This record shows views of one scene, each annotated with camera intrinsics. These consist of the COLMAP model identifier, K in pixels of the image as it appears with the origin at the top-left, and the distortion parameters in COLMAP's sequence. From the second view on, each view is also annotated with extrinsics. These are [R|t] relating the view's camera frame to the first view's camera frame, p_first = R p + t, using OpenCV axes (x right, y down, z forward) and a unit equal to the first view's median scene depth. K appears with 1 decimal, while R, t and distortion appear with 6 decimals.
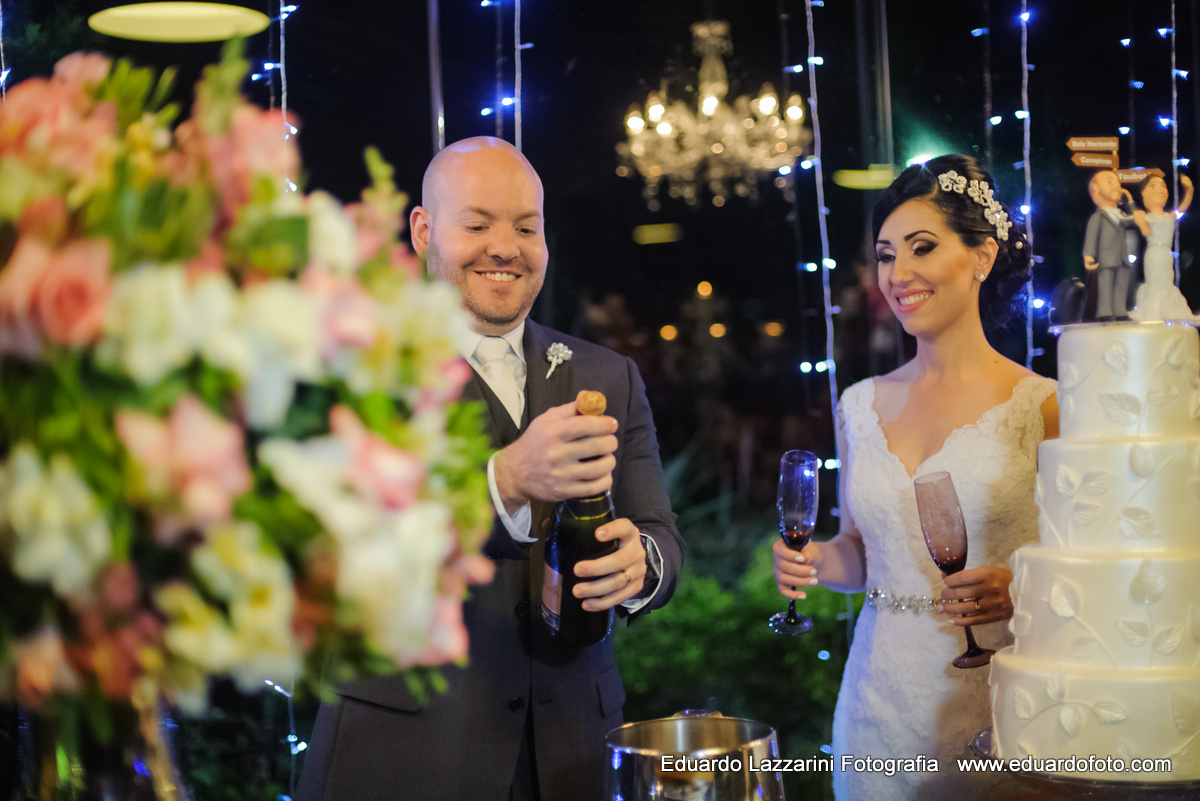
lens RADIAL K [[1751.5, 0, 600.0], [0, 1751.5, 400.5], [0, 0, 1]] dist [-0.023549, -0.484336]
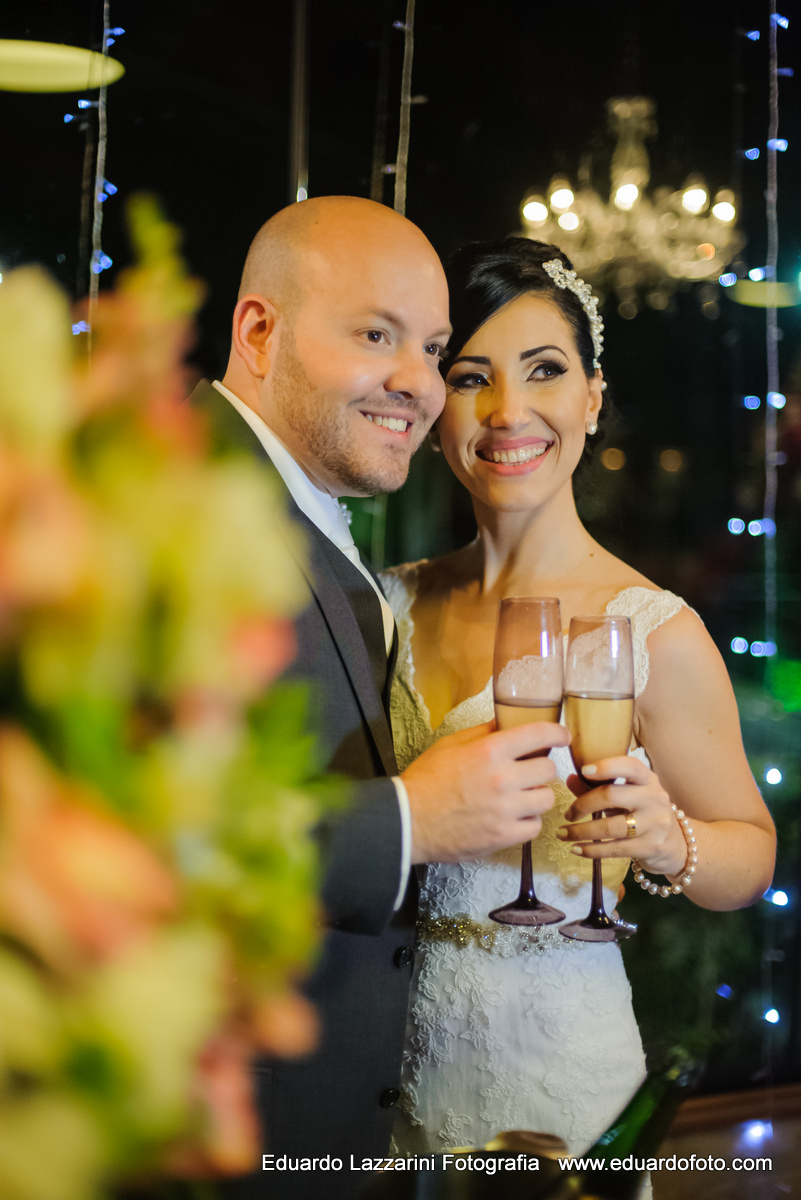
lens RADIAL K [[1751.5, 0, 400.5], [0, 1751.5, 600.0], [0, 0, 1]] dist [-0.023549, -0.484336]
pose [[0.997319, 0.067253, -0.028827, -0.008971], [-0.065427, 0.996041, 0.060185, -0.019322], [0.032760, -0.058138, 0.997771, 0.154299]]
